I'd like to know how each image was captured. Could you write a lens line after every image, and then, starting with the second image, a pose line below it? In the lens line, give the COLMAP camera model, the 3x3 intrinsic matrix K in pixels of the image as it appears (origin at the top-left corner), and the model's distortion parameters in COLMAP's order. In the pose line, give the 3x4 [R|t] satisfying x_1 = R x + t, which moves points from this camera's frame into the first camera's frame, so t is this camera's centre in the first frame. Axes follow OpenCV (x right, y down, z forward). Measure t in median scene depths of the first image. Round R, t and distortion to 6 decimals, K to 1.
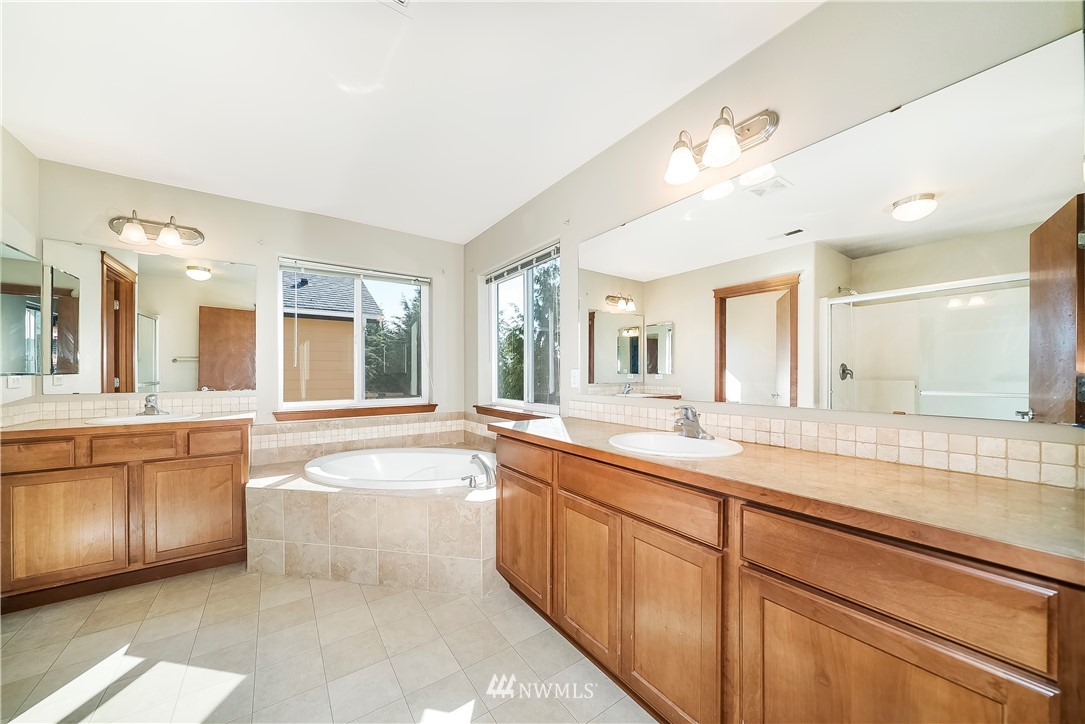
lens RADIAL K [[374.5, 0, 539.2], [0, 374.5, 372.3], [0, 0, 1]] dist [-0.001892, -0.000007]
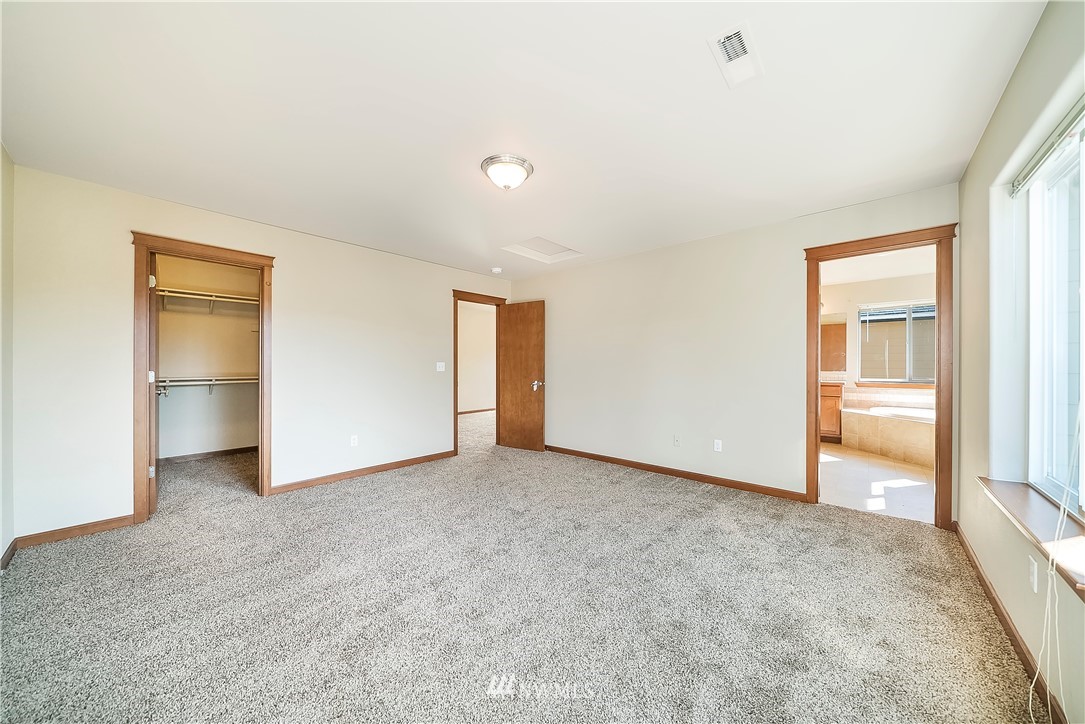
lens RADIAL K [[374.5, 0, 537.4], [0, 374.5, 366.4], [0, 0, 1]] dist [-0.001892, -0.000007]
pose [[0.222123, 0.005469, -0.975003, 0.991780], [-0.004256, 0.999980, 0.004640, 0.015985], [0.975009, 0.003119, 0.222142, -1.272374]]
